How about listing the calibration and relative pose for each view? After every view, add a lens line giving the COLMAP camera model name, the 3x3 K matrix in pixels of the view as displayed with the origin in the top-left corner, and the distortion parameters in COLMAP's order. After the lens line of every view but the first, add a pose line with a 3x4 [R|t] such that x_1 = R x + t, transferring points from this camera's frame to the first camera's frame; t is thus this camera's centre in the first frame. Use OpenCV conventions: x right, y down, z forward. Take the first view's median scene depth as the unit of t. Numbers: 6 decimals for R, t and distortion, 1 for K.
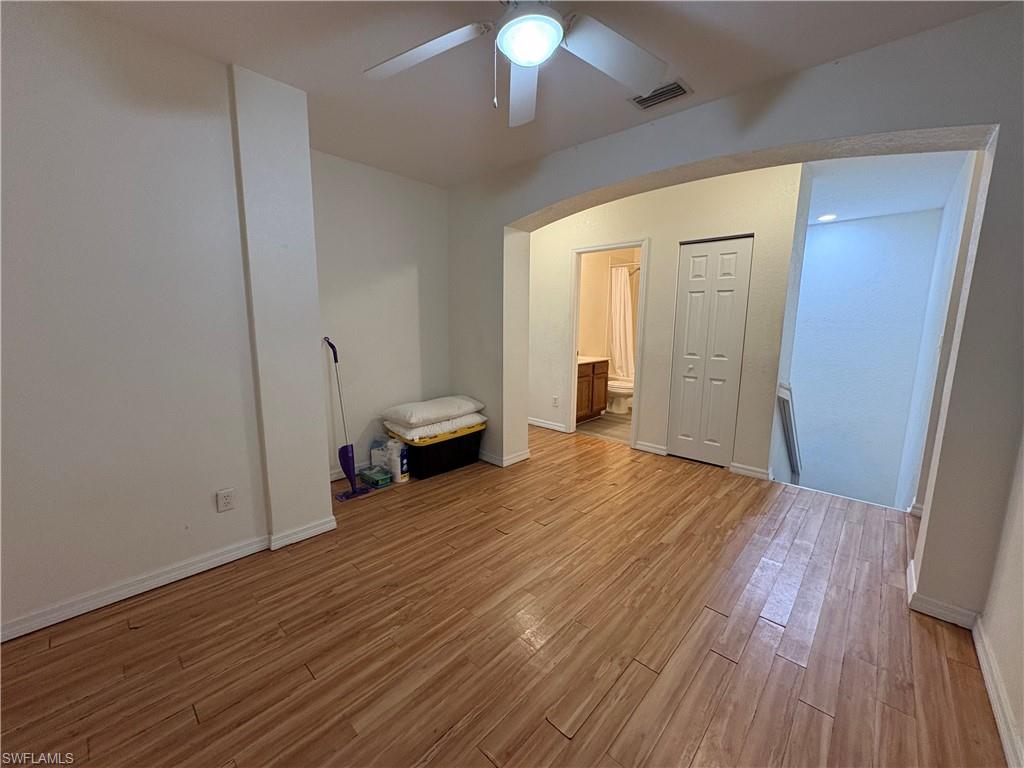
lens RADIAL K [[407.6, 0, 512.7], [0, 407.6, 383.2], [0, 0, 1]] dist [-0.000060, 0.000207]
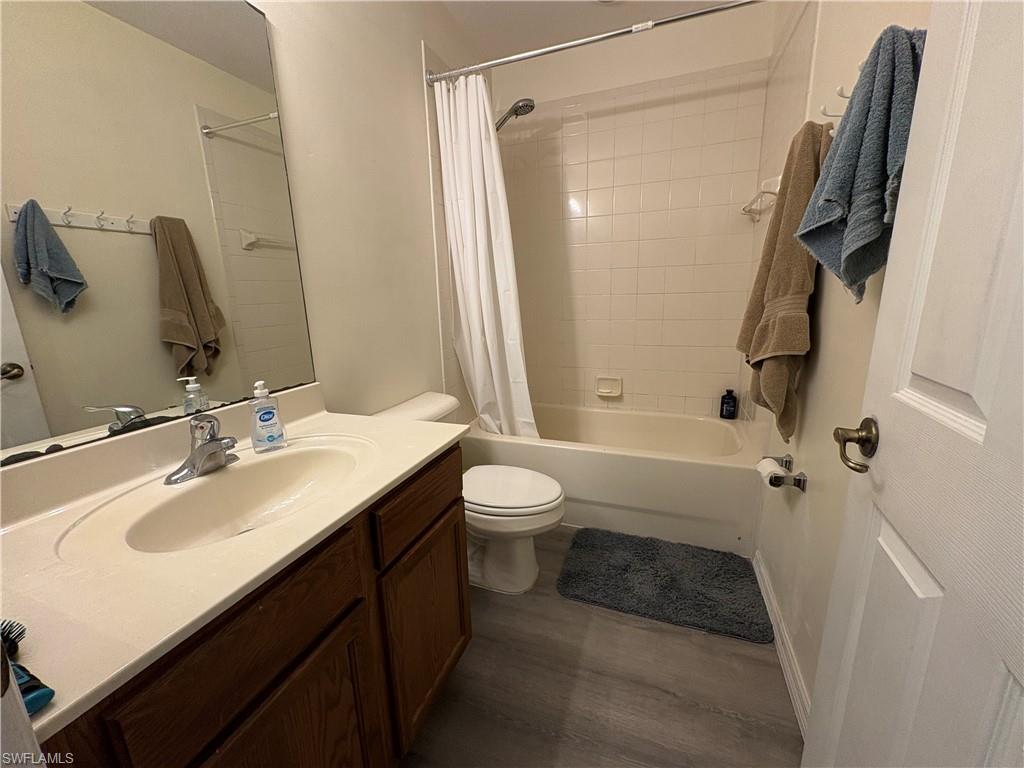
lens RADIAL K [[407.6, 0, 512.7], [0, 407.6, 383.2], [0, 0, 1]] dist [-0.000060, 0.000207]
pose [[0.927259, -0.119172, 0.354949, 0.164588], [0.095910, 0.991966, 0.082495, -0.092036], [-0.361929, -0.042451, 0.931239, 0.688241]]
